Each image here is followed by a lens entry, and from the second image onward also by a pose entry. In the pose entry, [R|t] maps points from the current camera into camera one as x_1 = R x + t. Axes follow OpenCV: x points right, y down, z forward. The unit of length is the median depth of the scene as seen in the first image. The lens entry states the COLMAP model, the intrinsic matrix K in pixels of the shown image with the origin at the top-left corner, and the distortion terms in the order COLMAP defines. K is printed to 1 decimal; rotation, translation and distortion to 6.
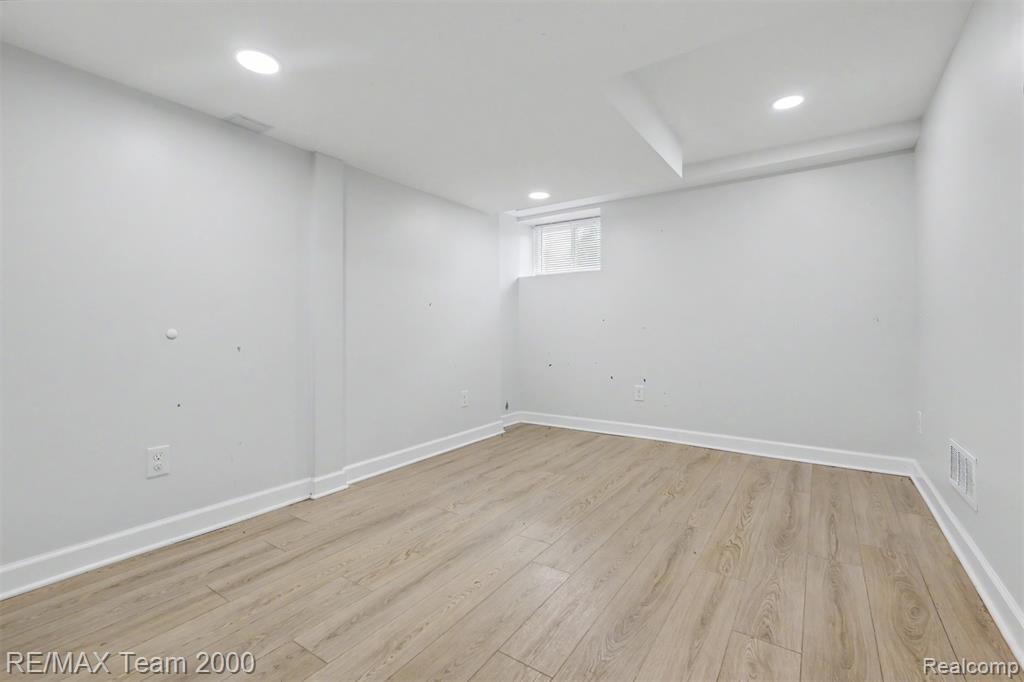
lens RADIAL K [[451.8, 0, 512.3], [0, 451.8, 331.9], [0, 0, 1]] dist [0.000893, 0.000223]
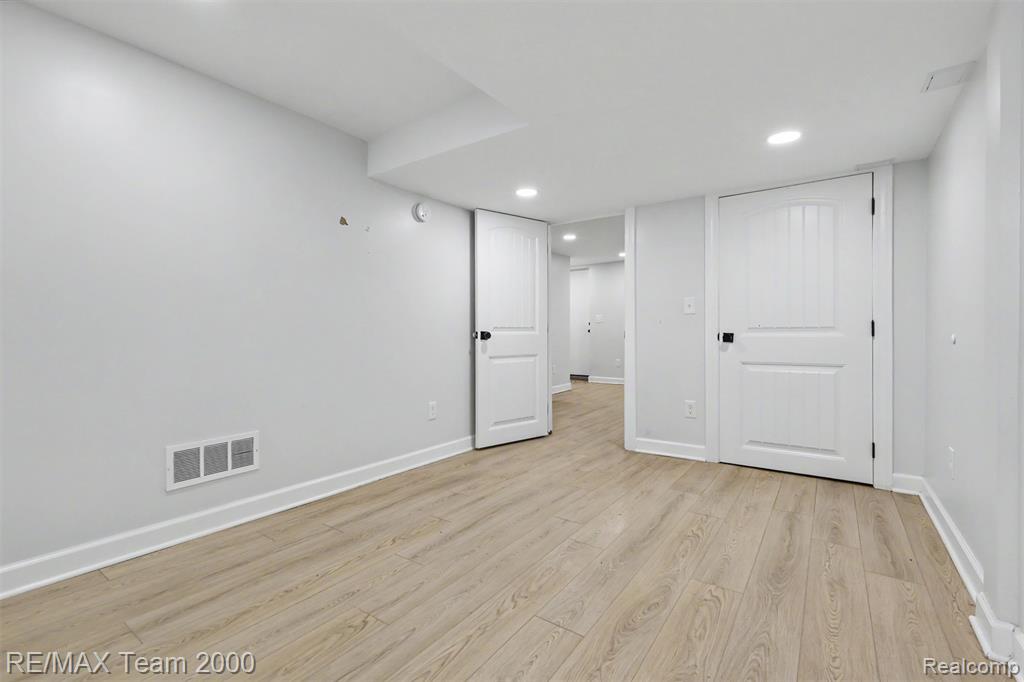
lens RADIAL K [[451.8, 0, 512.3], [0, 451.8, 331.9], [0, 0, 1]] dist [0.000893, 0.000223]
pose [[-0.999759, 0.007067, 0.020776, 0.193748], [0.007049, 0.999975, -0.000958, -0.014803], [-0.020782, -0.000812, -0.999784, 2.085713]]
